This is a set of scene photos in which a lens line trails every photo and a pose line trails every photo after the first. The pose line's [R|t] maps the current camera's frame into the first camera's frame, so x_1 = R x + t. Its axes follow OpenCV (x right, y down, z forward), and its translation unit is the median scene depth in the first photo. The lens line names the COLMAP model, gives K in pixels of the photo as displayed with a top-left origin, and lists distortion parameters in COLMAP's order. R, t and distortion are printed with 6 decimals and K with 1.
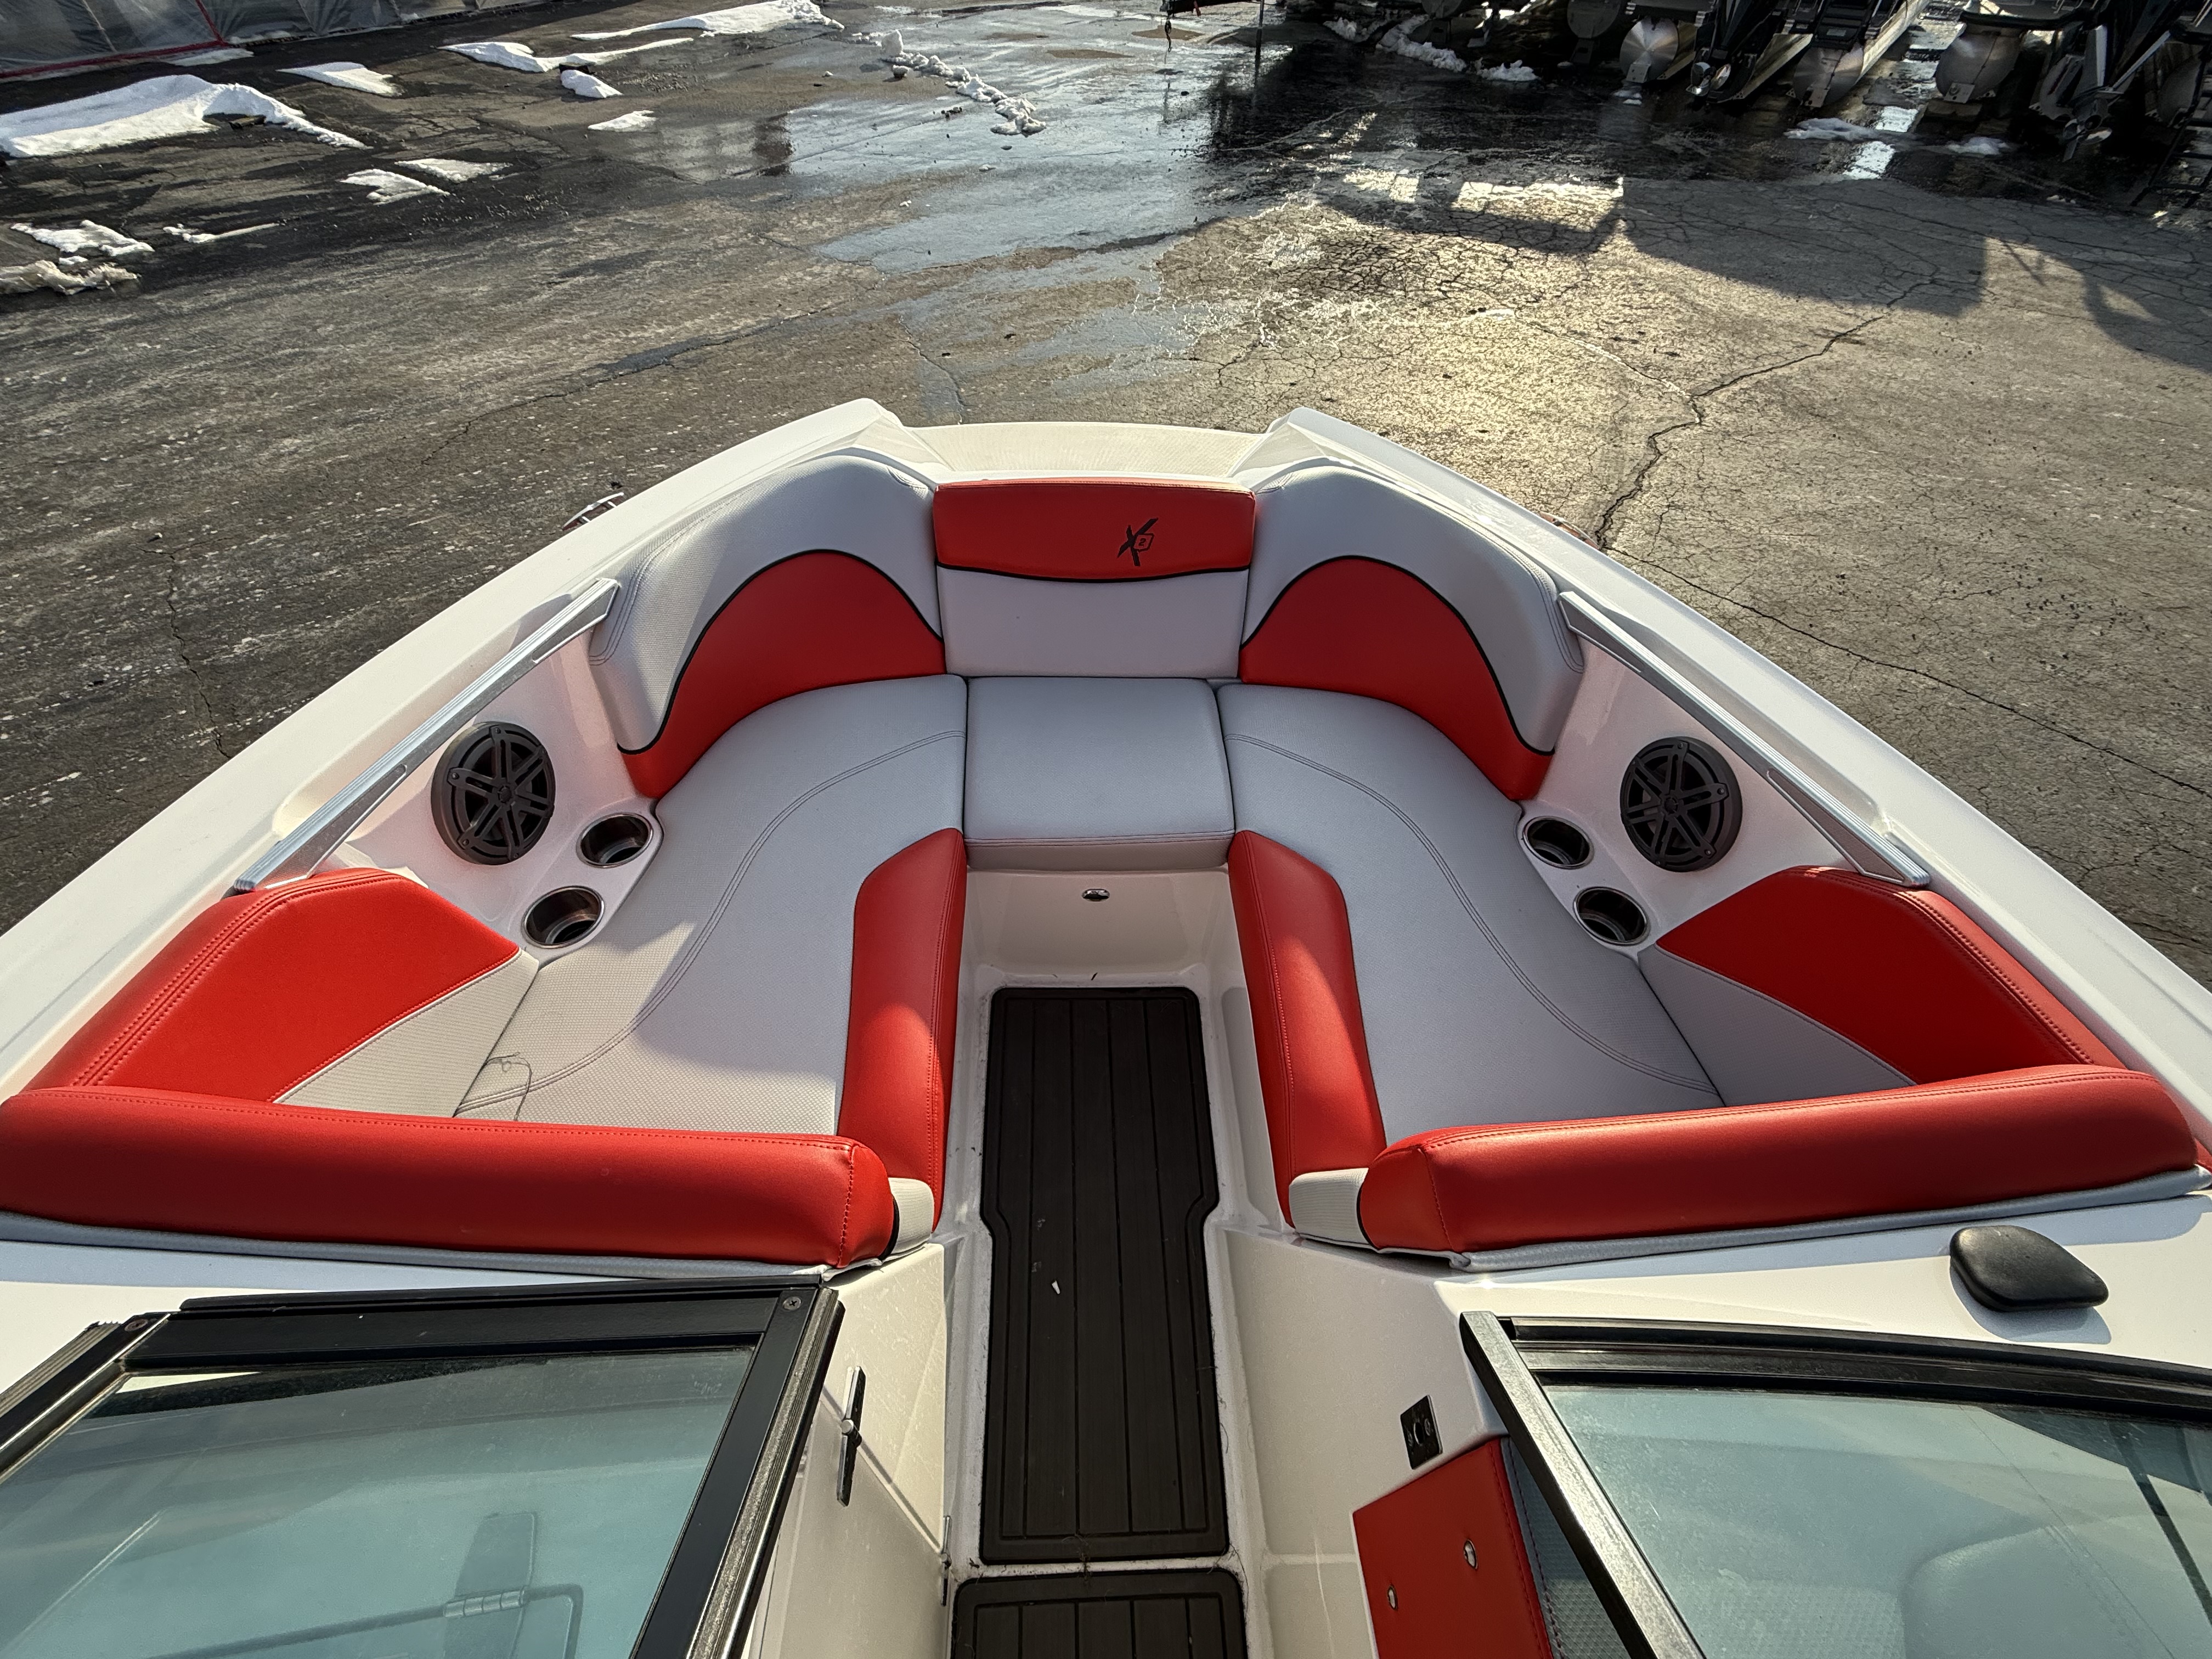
lens RADIAL K [[947.3, 0, 1106.0], [0, 947.3, 829.5], [0, 0, 1]] dist [0.000357, -0.000241]
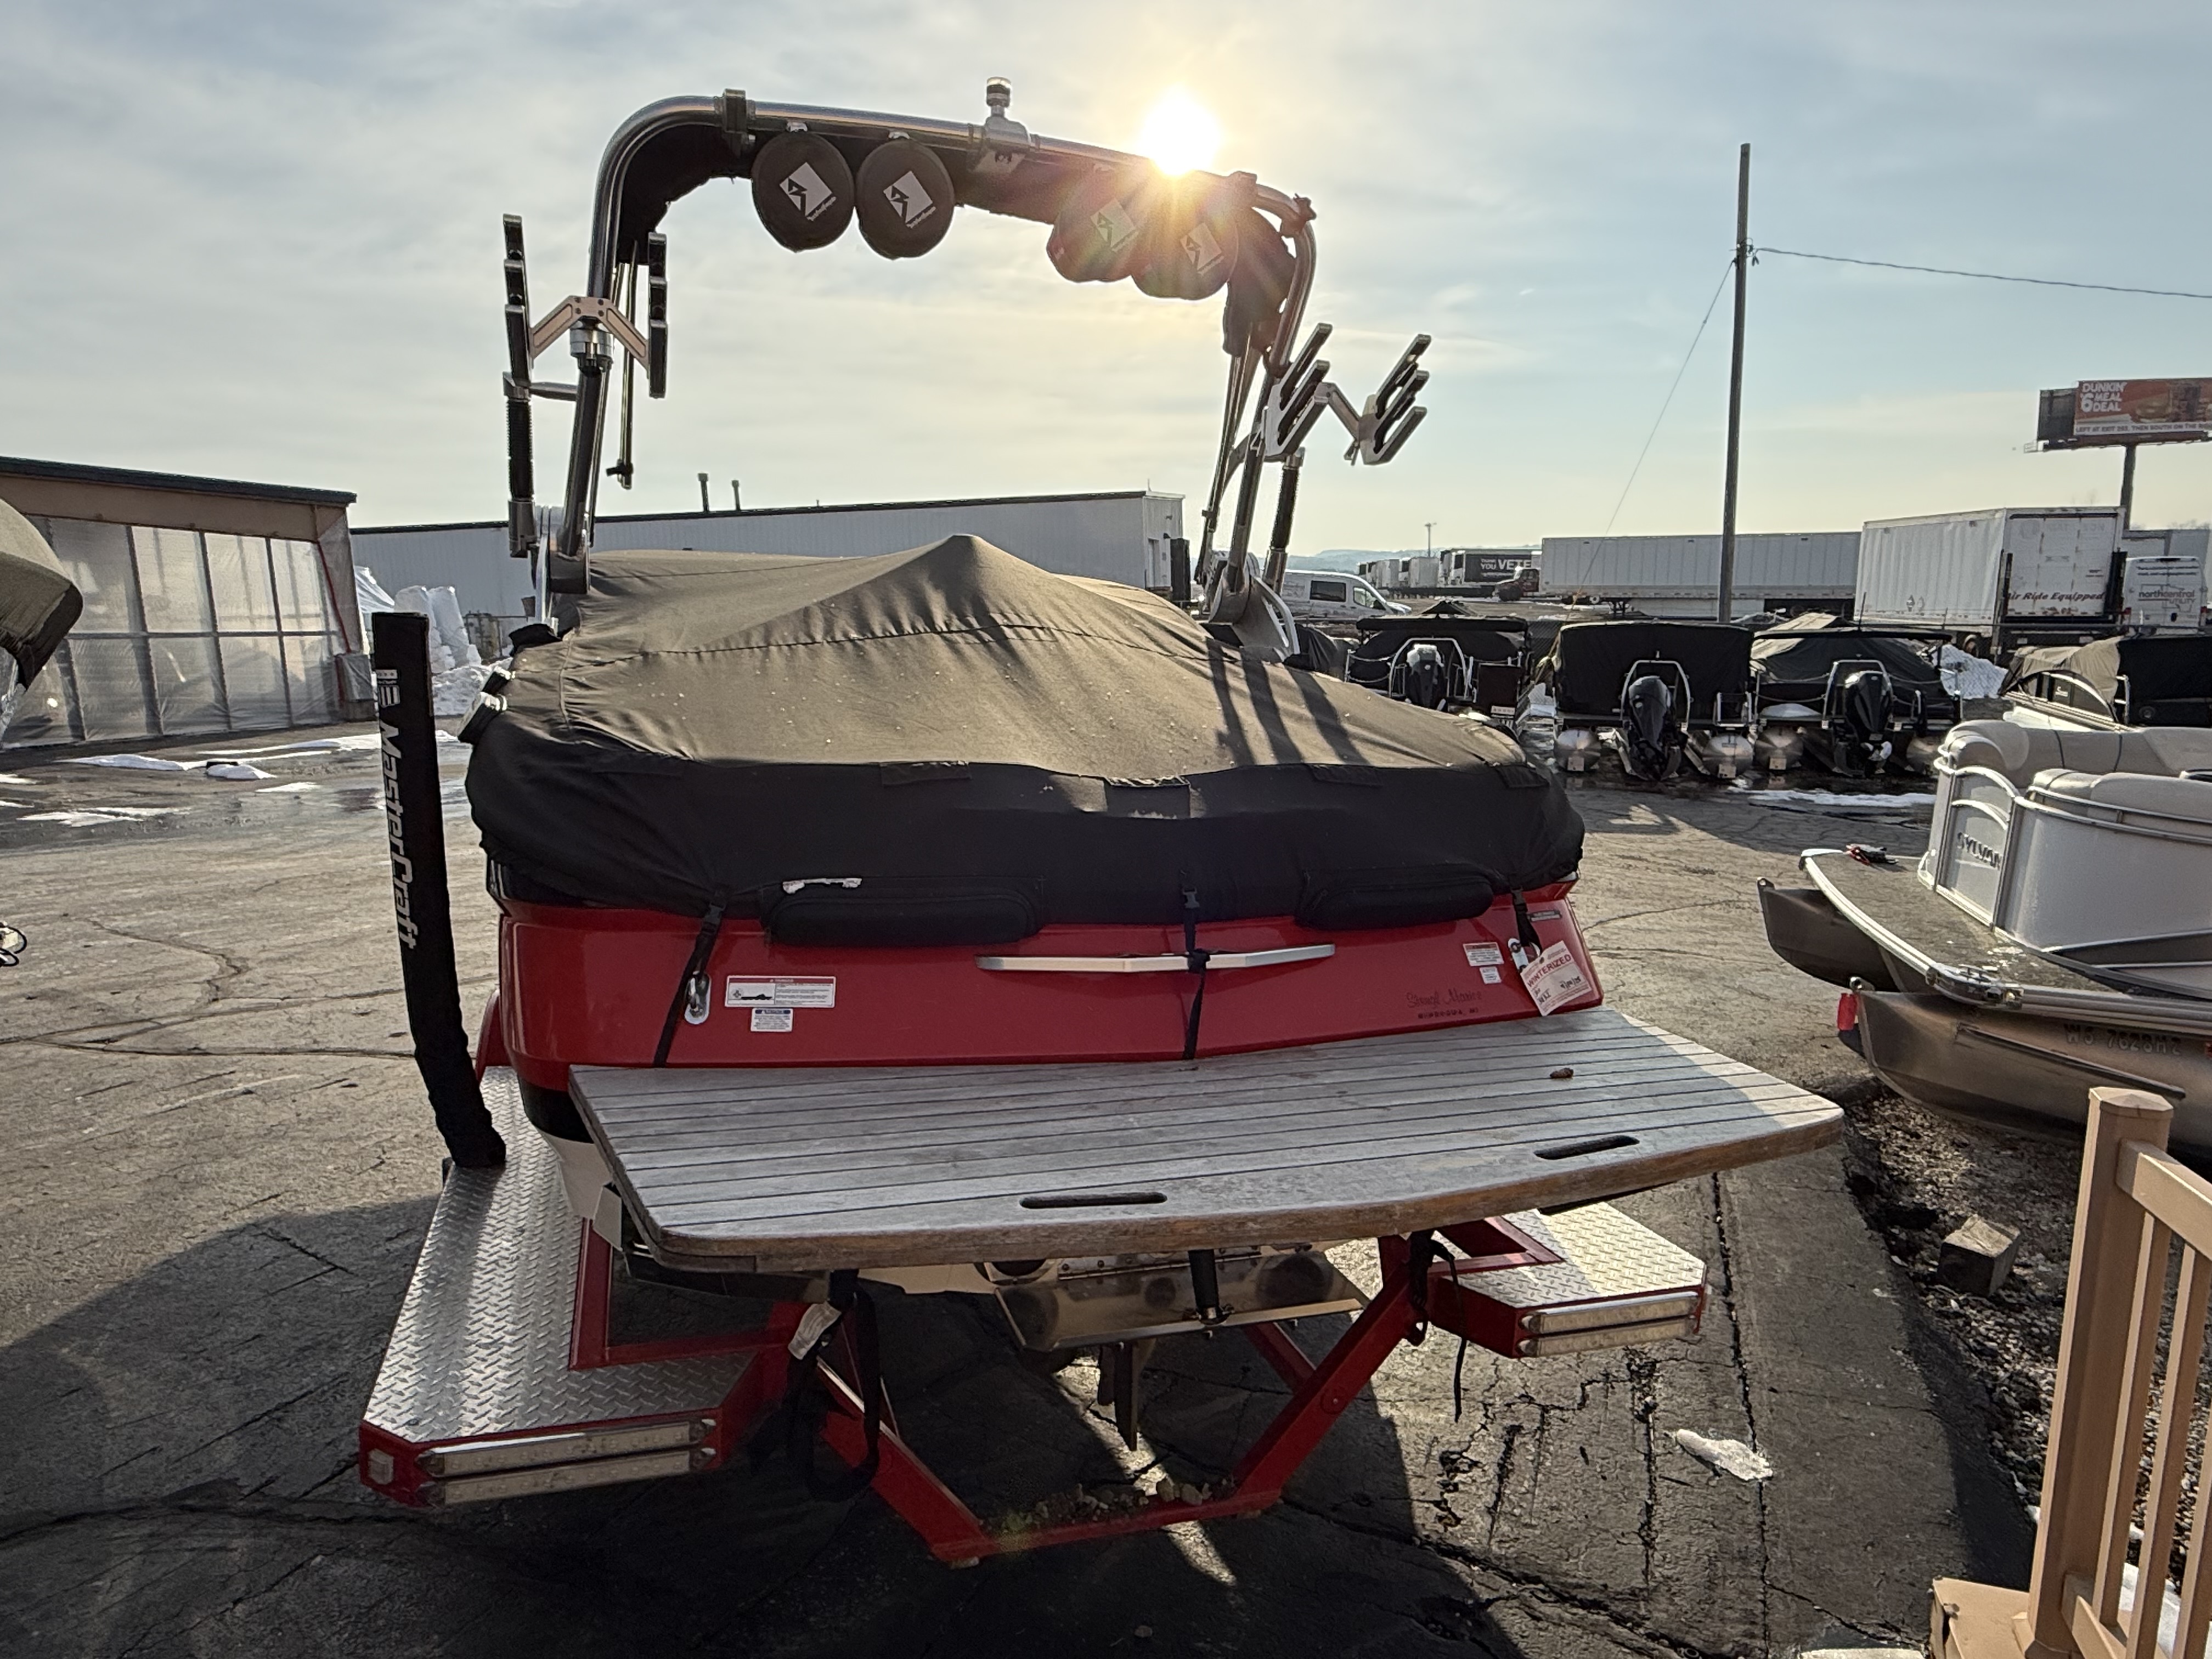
lens RADIAL K [[1333.8, 0, 1106.0], [0, 1333.8, 829.5], [0, 0, 1]] dist [0.002320, 0.003373]
pose [[0.956059, -0.044071, 0.289843, -0.085623], [0.216199, 0.773720, -0.595496, 0.716335], [-0.198014, 0.631993, 0.749250, -0.553837]]
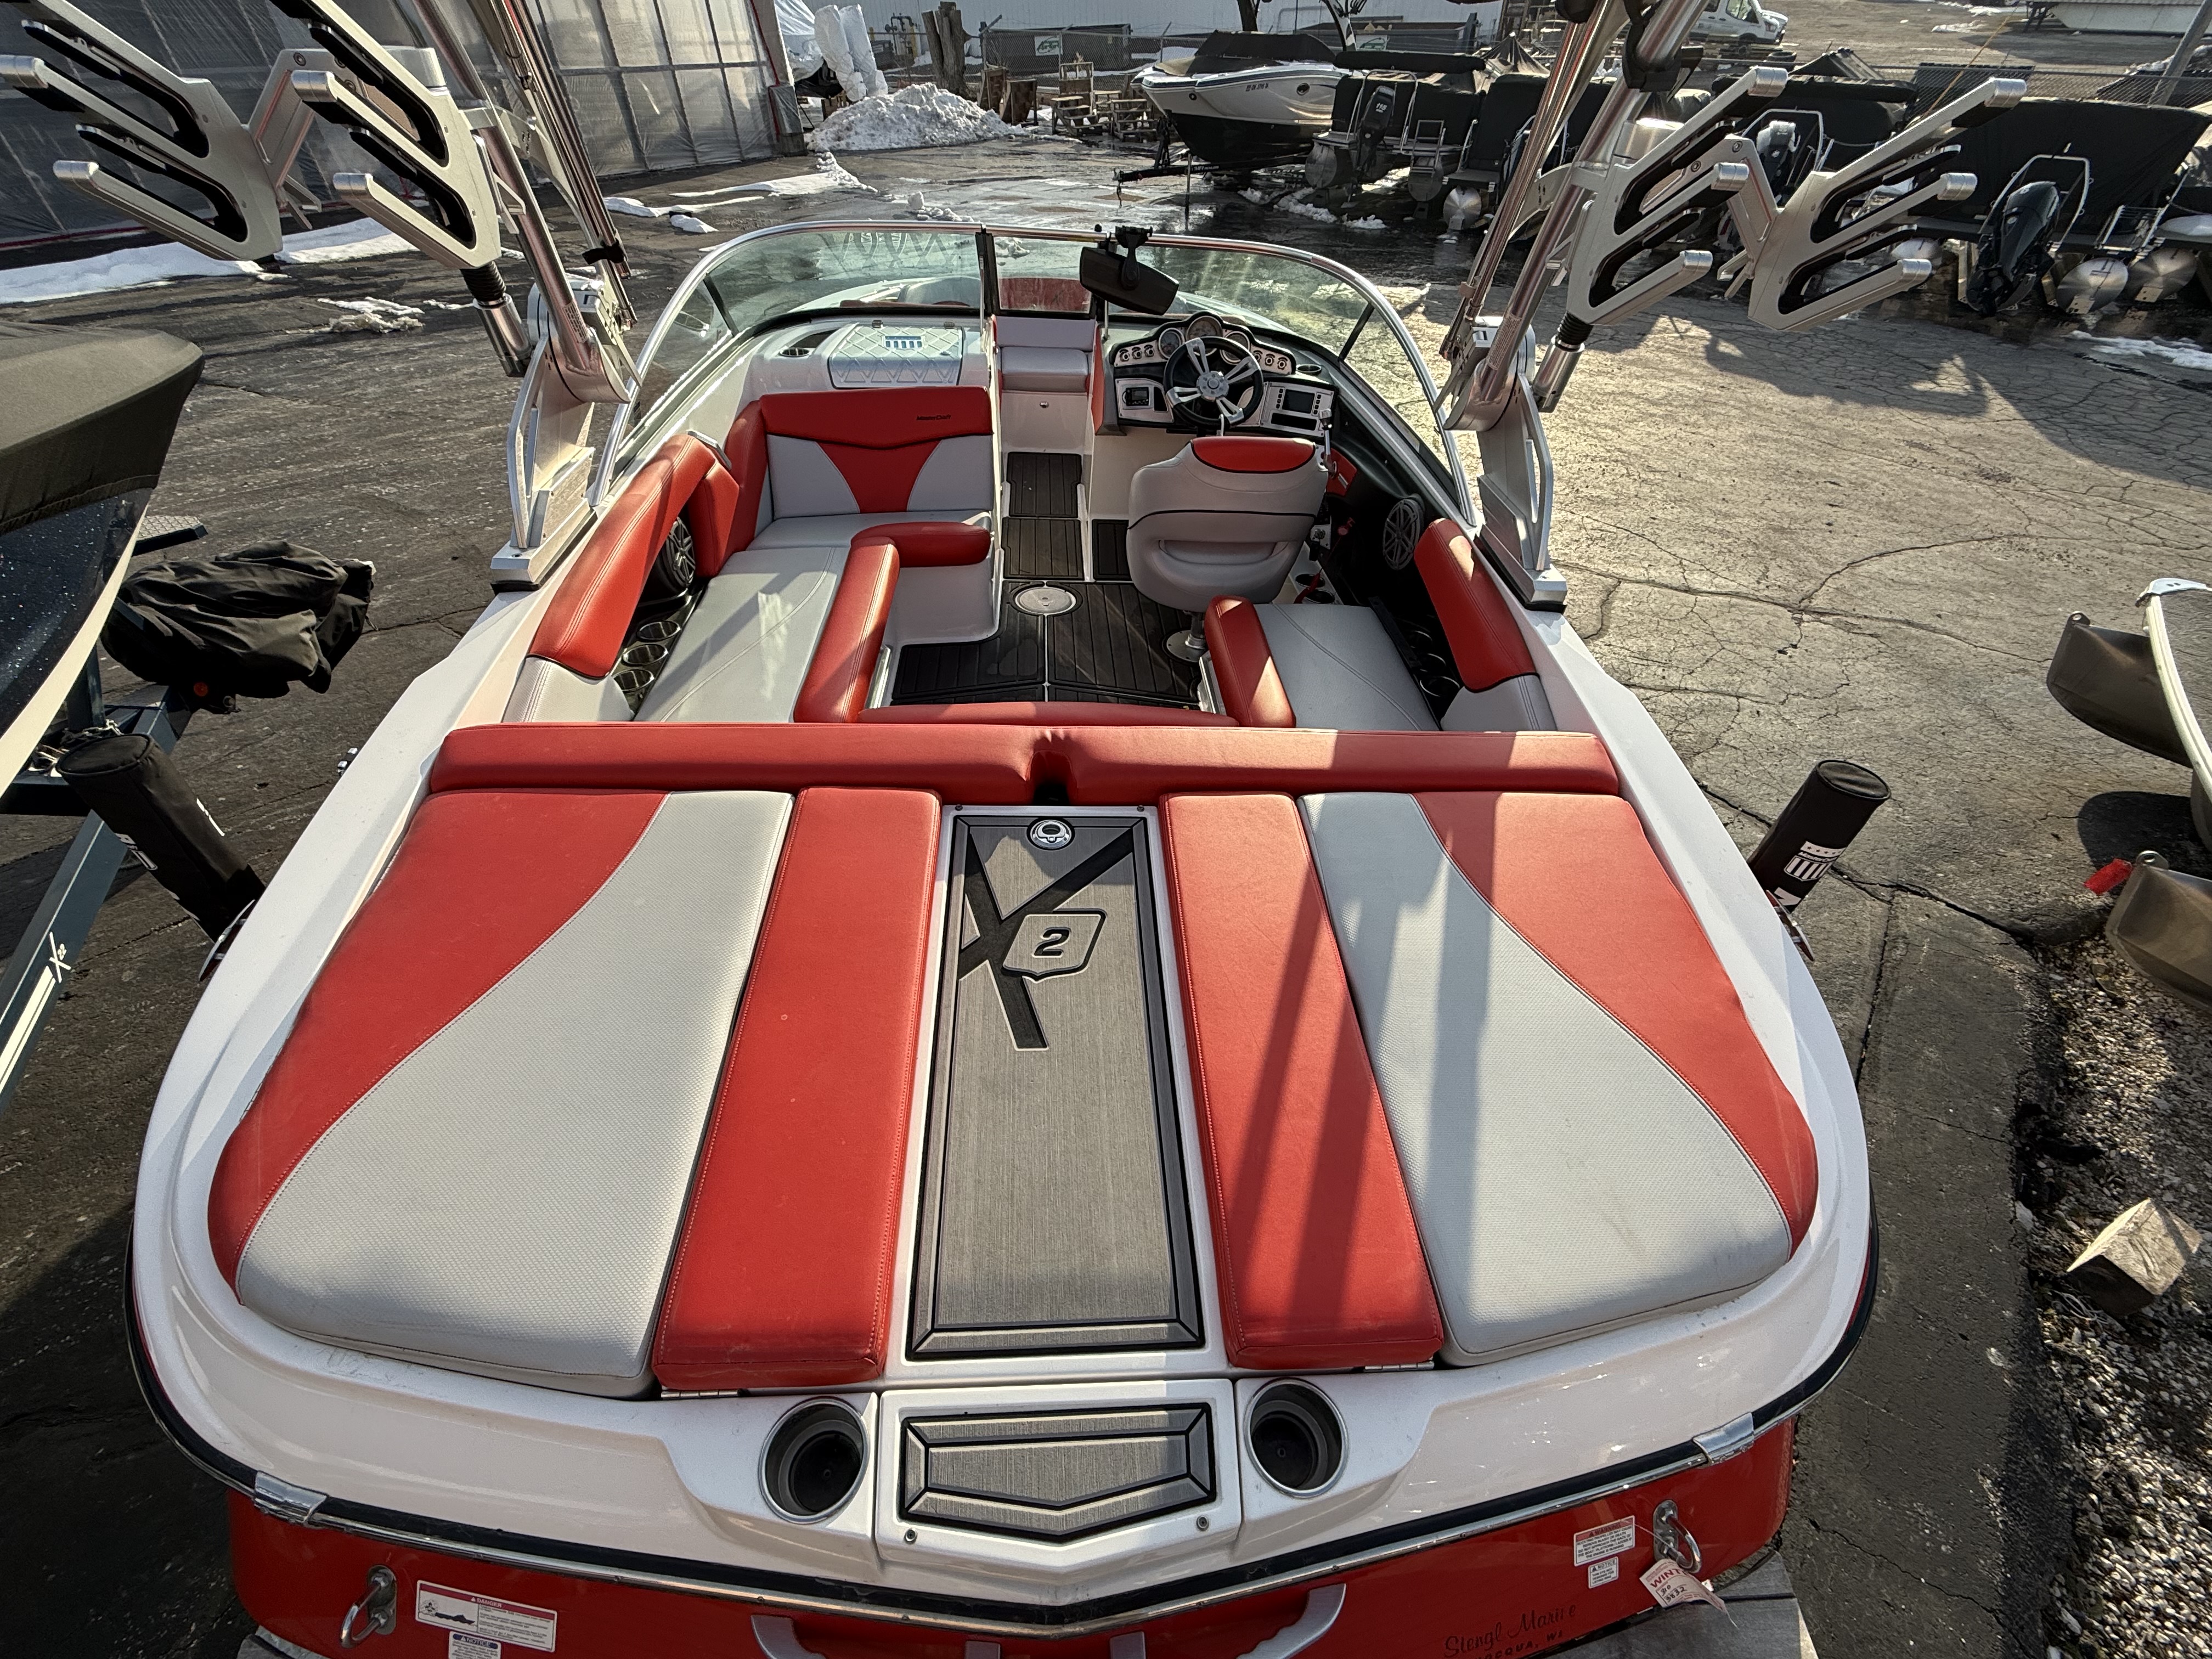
lens RADIAL K [[947.3, 0, 1106.0], [0, 947.3, 829.5], [0, 0, 1]] dist [0.000357, -0.000241]
pose [[0.999740, -0.004650, 0.022305, 0.020772], [0.007407, 0.992109, -0.125160, 0.457225], [-0.021547, 0.125292, 0.991886, -0.462713]]
